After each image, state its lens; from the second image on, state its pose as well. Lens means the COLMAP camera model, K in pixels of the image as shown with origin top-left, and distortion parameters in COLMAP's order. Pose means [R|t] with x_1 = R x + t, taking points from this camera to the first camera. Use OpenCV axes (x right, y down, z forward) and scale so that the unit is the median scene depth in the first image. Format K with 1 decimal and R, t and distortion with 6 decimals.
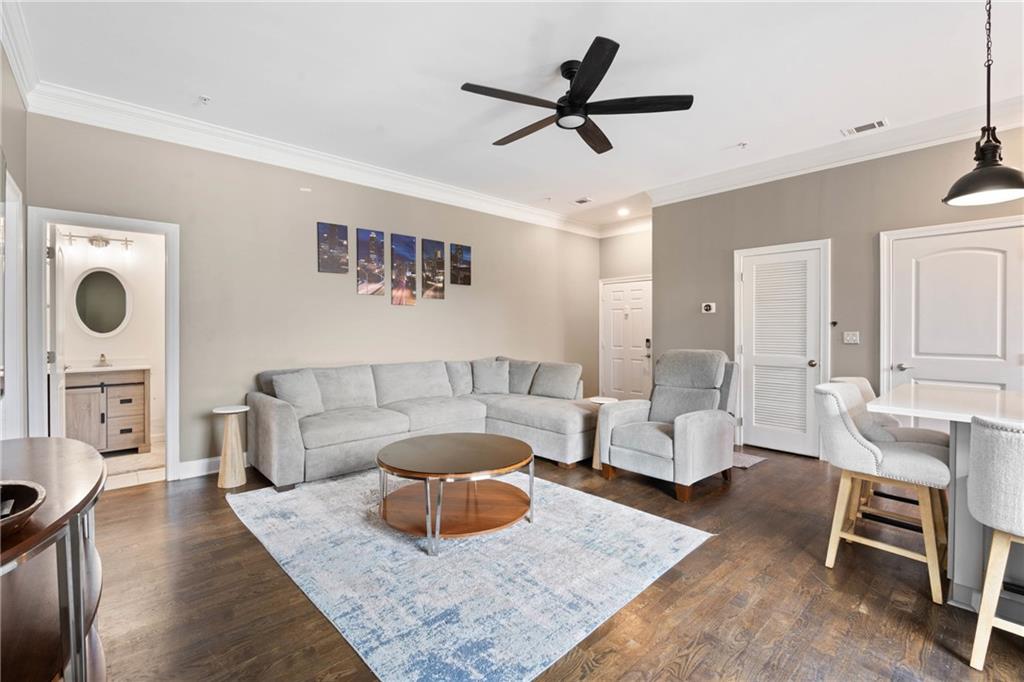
lens RADIAL K [[455.8, 0, 509.3], [0, 455.8, 332.7], [0, 0, 1]] dist [-0.004317, 0.000298]
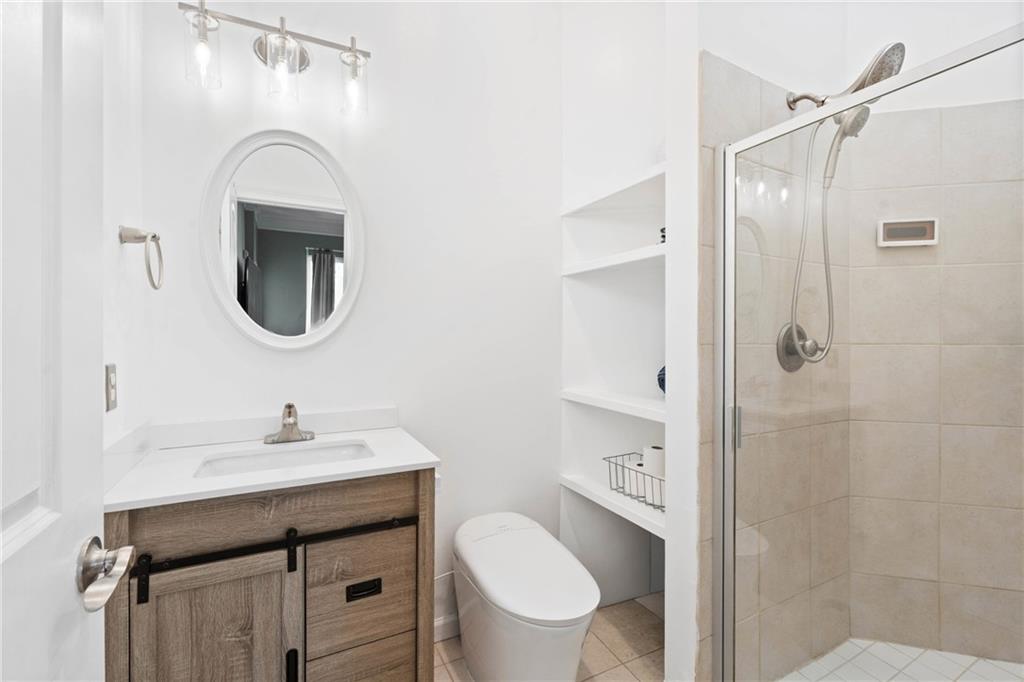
lens RADIAL K [[455.8, 0, 516.1], [0, 455.8, 342.1], [0, 0, 1]] dist [-0.004317, 0.000298]
pose [[0.967822, -0.000506, -0.251637, -0.694802], [-0.001296, 0.999975, -0.006995, 0.005956], [0.251634, 0.007096, 0.967797, 0.767888]]
